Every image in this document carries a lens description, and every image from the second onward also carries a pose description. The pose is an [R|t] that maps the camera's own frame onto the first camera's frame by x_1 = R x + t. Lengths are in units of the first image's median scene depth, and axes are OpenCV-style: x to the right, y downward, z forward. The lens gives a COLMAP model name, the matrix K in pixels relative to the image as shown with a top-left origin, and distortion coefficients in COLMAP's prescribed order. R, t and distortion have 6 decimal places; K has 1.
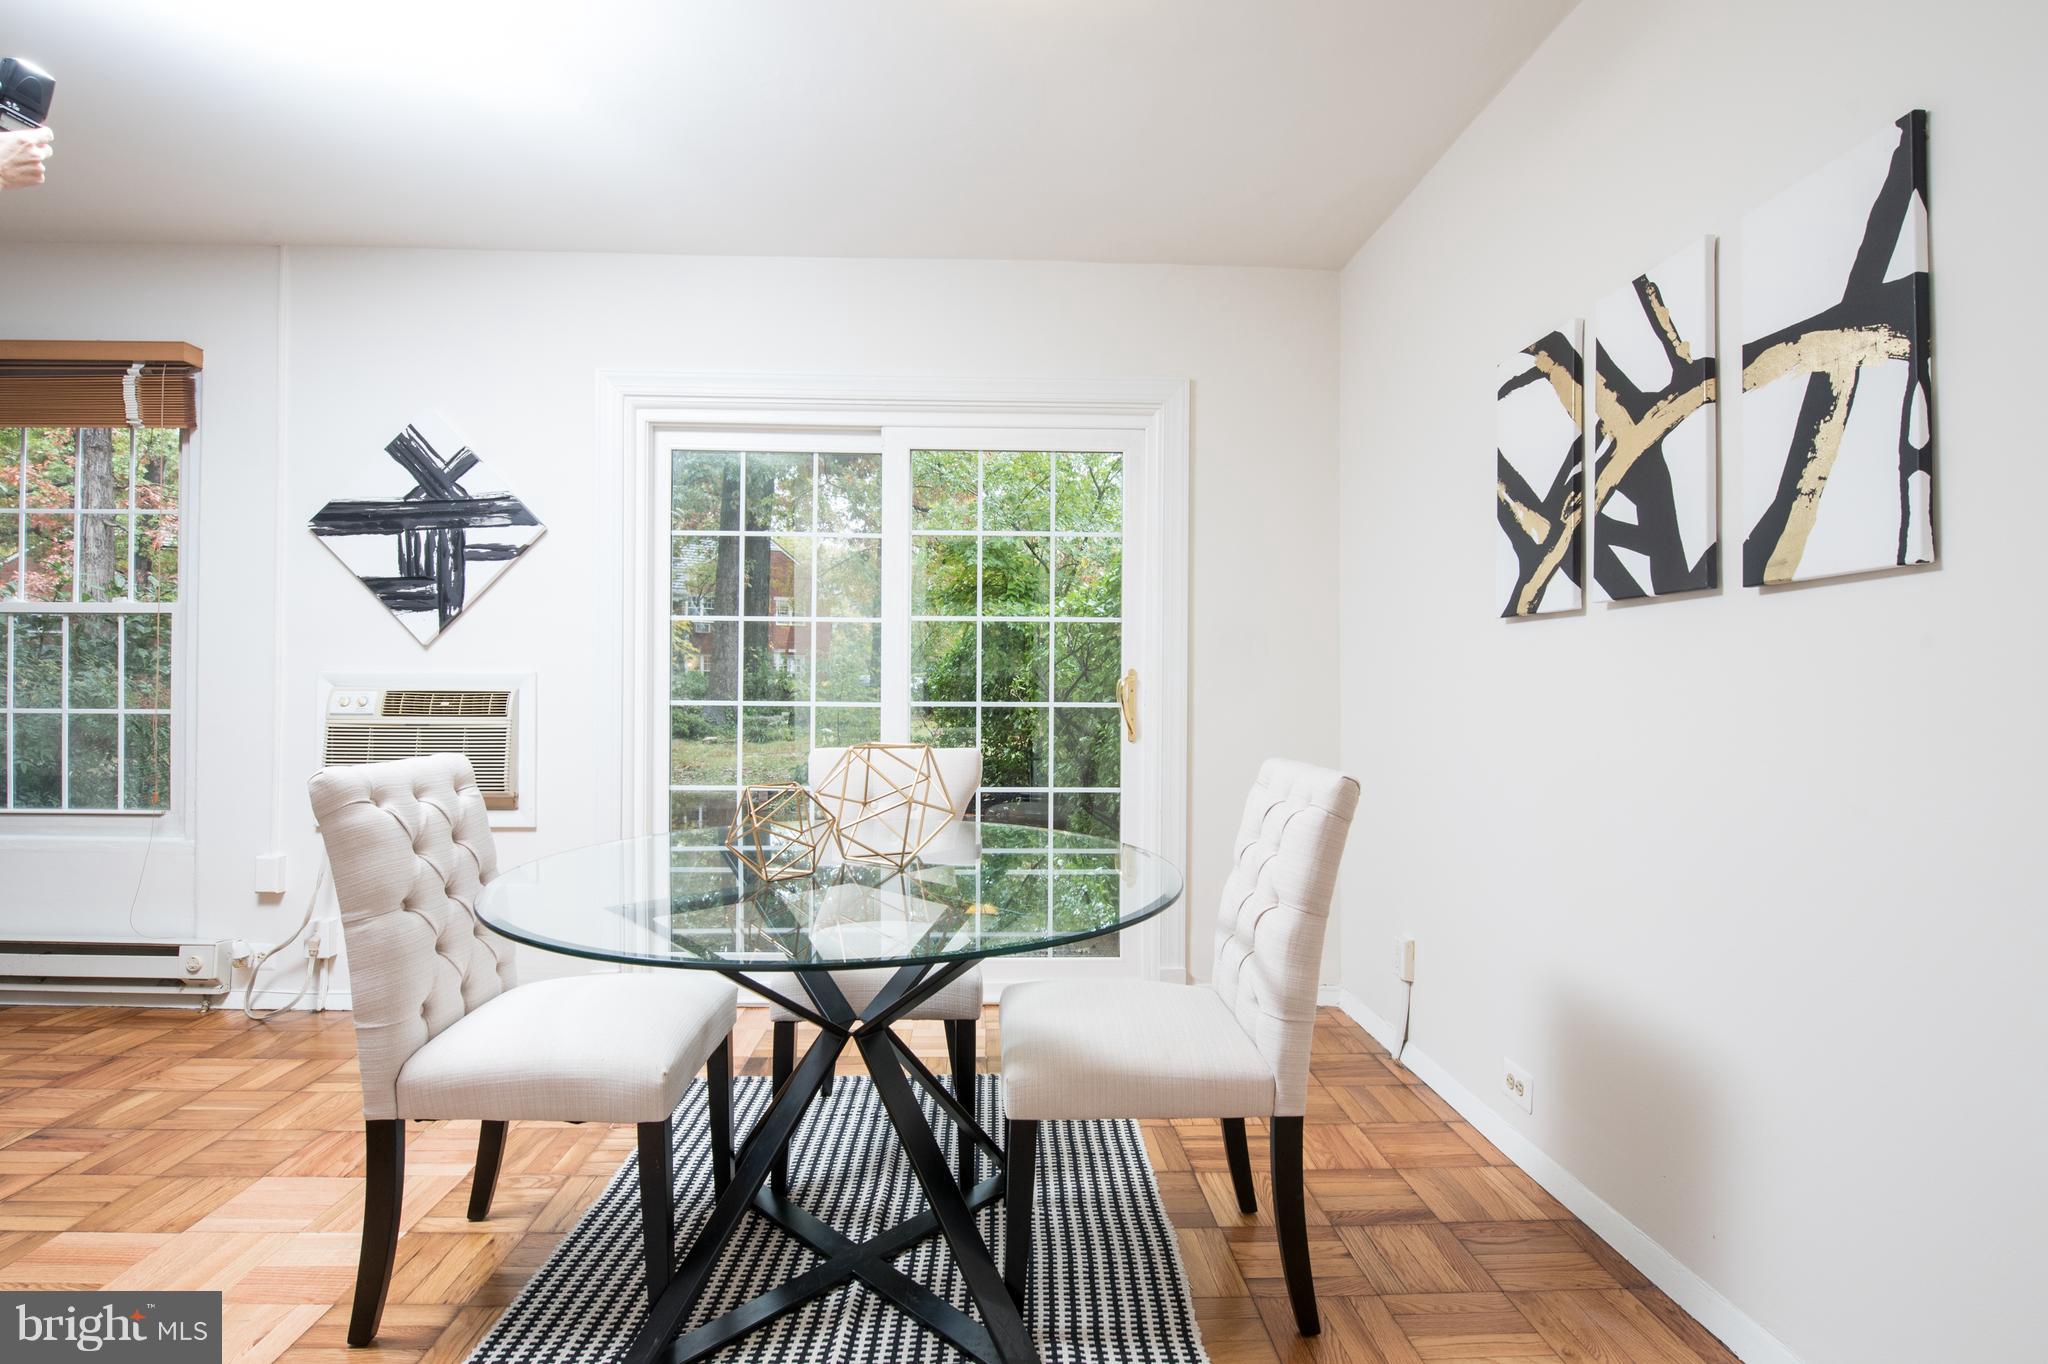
lens RADIAL K [[1011.4, 0, 1024.0], [0, 1011.4, 682.0], [0, 0, 1]] dist [-0.001619, -0.001176]
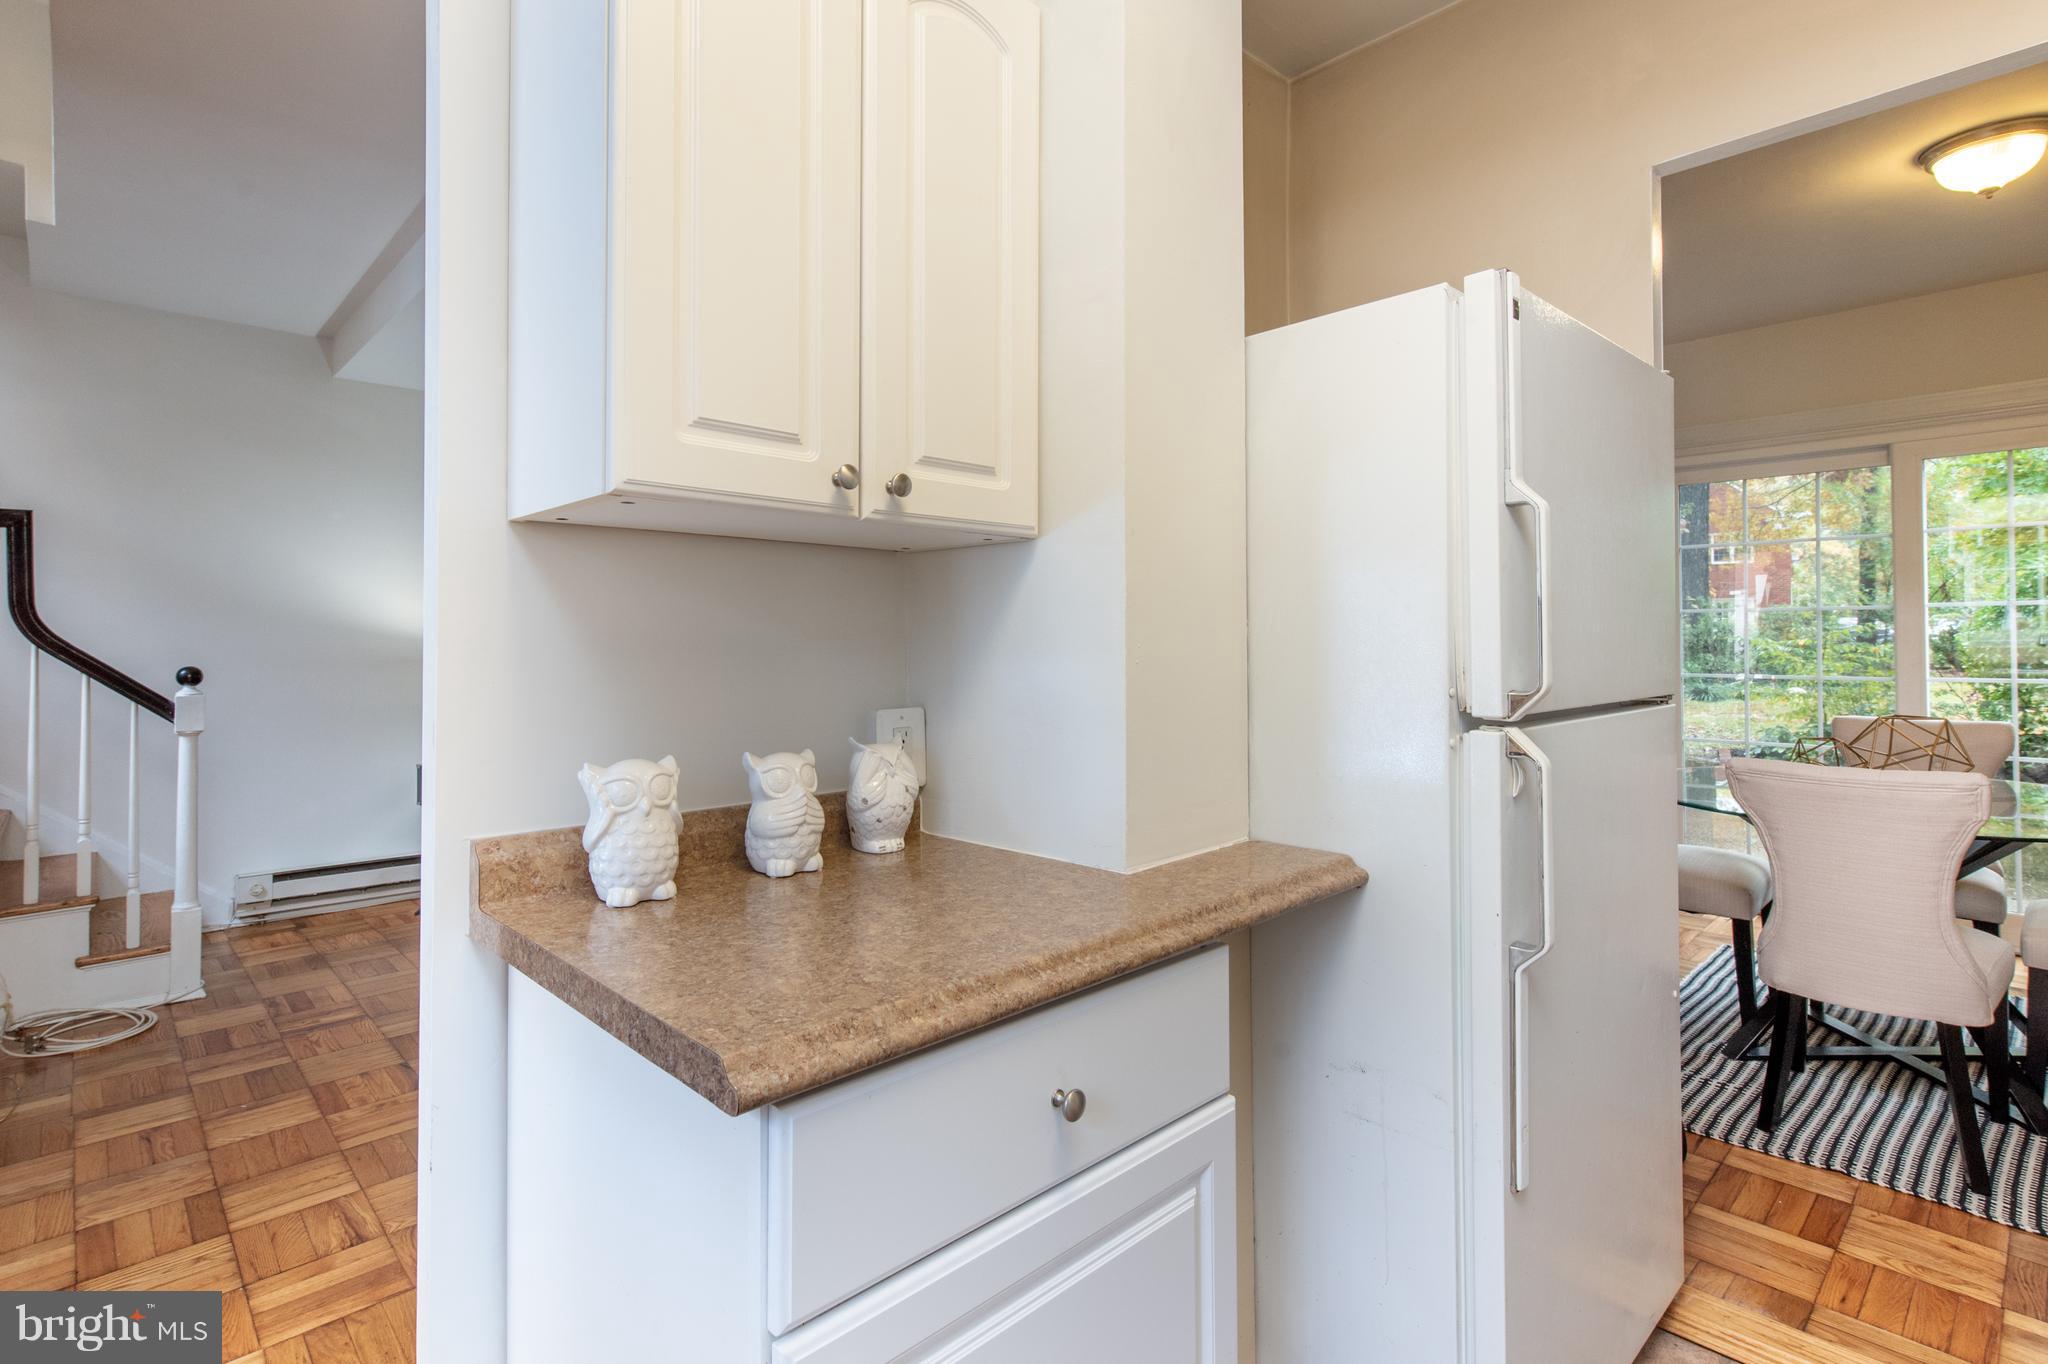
lens RADIAL K [[1011.4, 0, 1024.0], [0, 1011.4, 682.0], [0, 0, 1]] dist [-0.001619, -0.001176]
pose [[0.671891, 0.015201, -0.740494, 0.122686], [0.022539, 0.998907, 0.040956, -0.120399], [0.740307, -0.044208, 0.670813, -1.617606]]
